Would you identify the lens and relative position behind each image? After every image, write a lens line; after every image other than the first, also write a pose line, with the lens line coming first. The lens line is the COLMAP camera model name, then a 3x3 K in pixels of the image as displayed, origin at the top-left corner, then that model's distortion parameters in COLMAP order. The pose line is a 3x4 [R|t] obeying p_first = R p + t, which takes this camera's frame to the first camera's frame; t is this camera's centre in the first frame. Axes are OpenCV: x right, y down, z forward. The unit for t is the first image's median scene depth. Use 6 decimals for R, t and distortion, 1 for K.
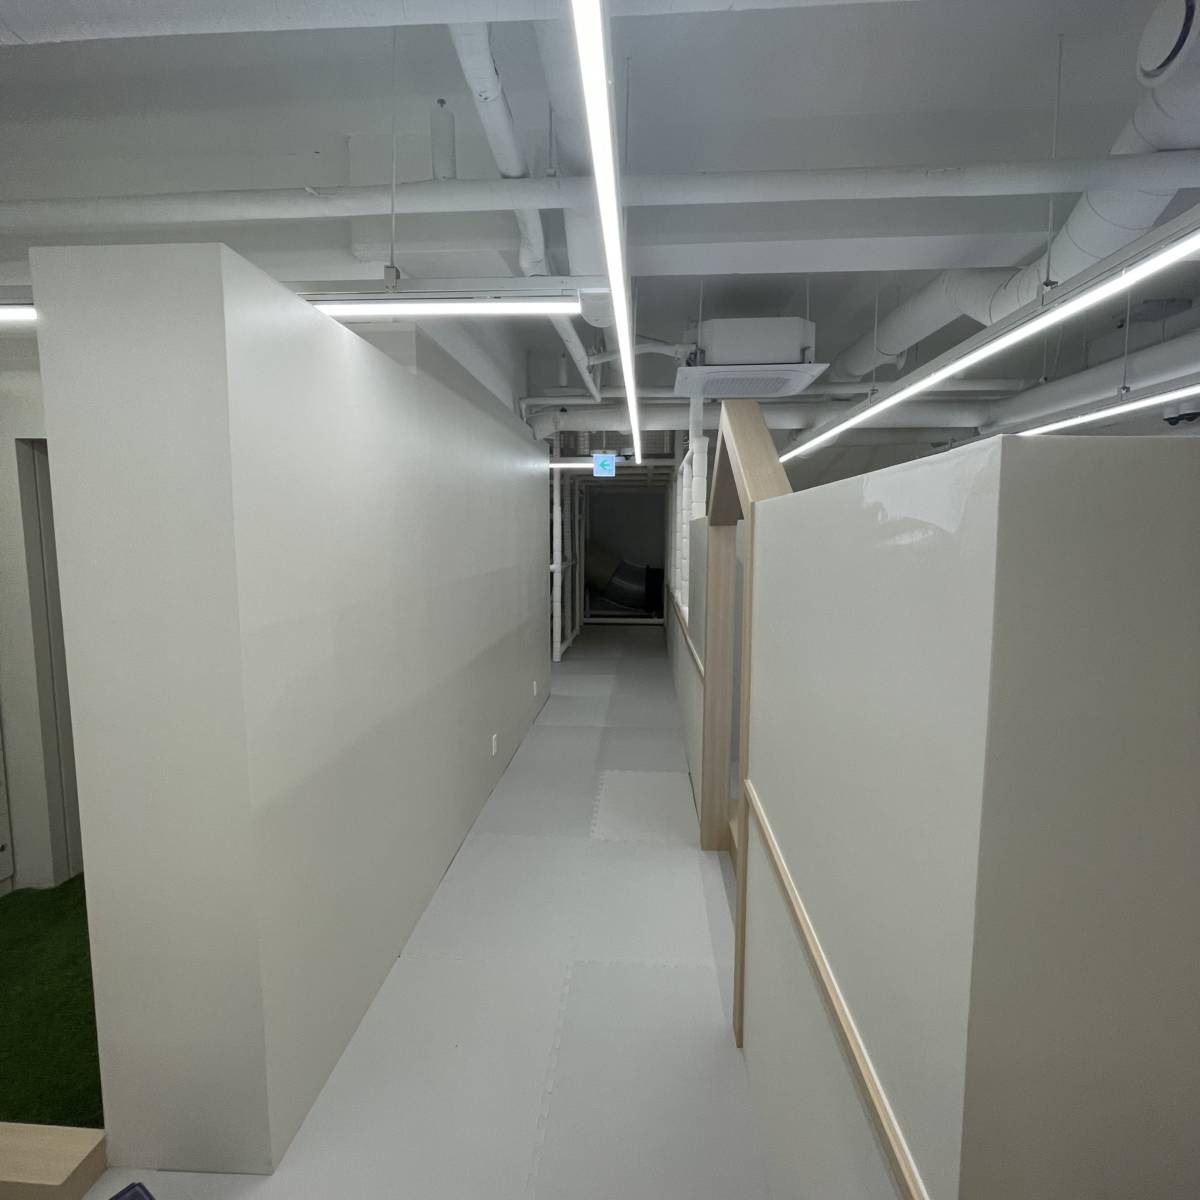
lens RADIAL K [[657.1, 0, 600.0], [0, 657.1, 600.0], [0, 0, 1]] dist [-0.006277, -0.001816]
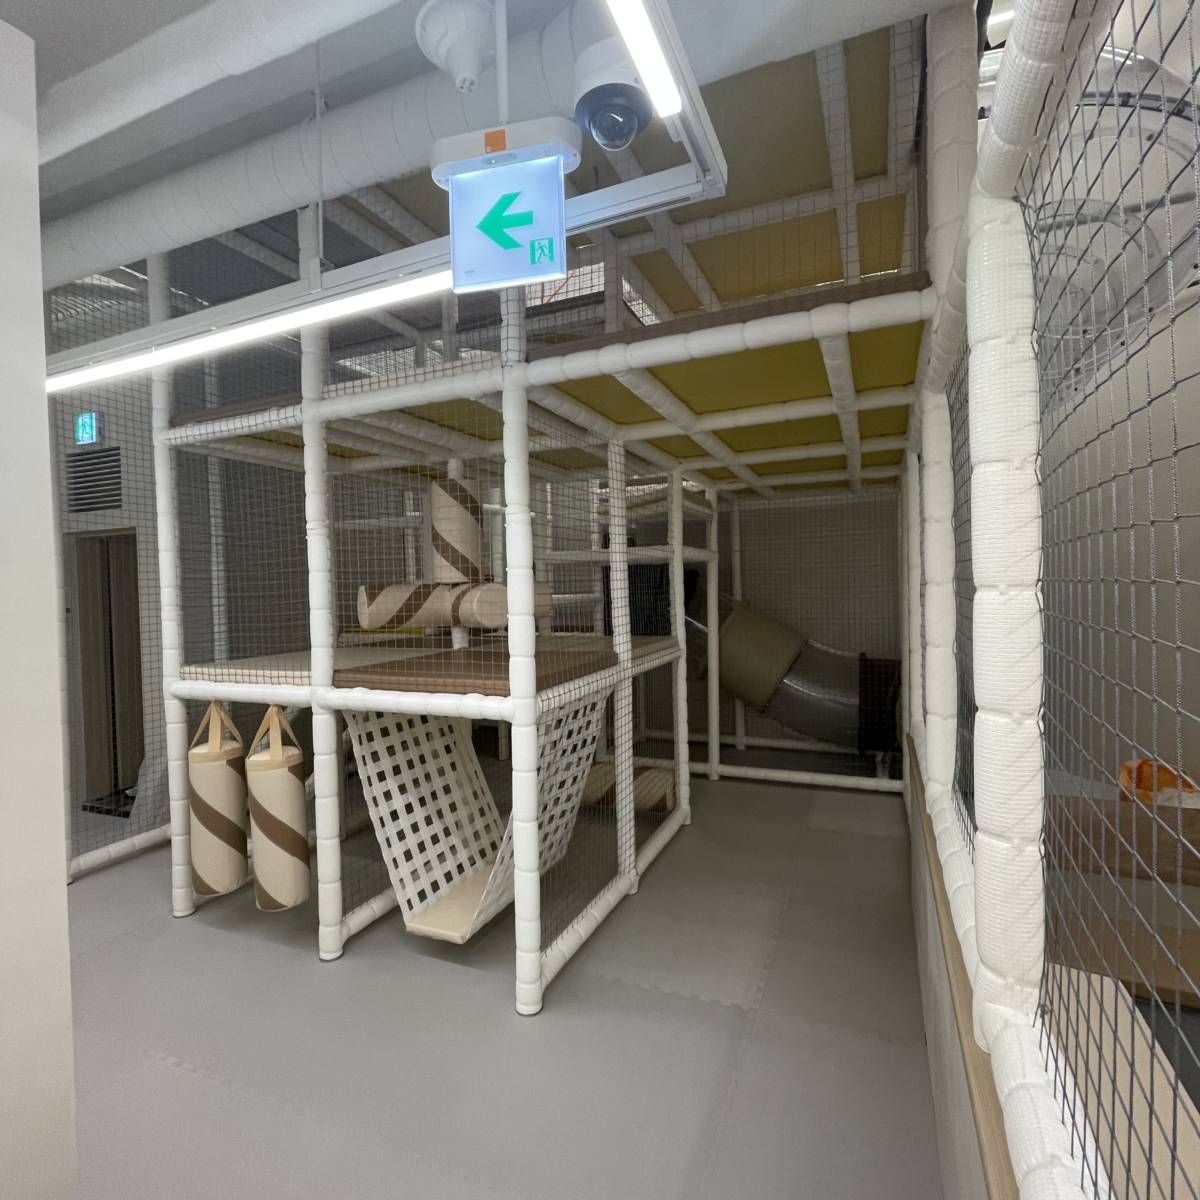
lens RADIAL K [[657.1, 0, 600.0], [0, 657.1, 600.0], [0, 0, 1]] dist [-0.006277, -0.001816]
pose [[0.944001, -0.022939, -0.329144, 0.053131], [-0.003277, 0.996879, -0.078875, -0.054988], [0.329927, 0.075537, 0.940980, 0.520639]]
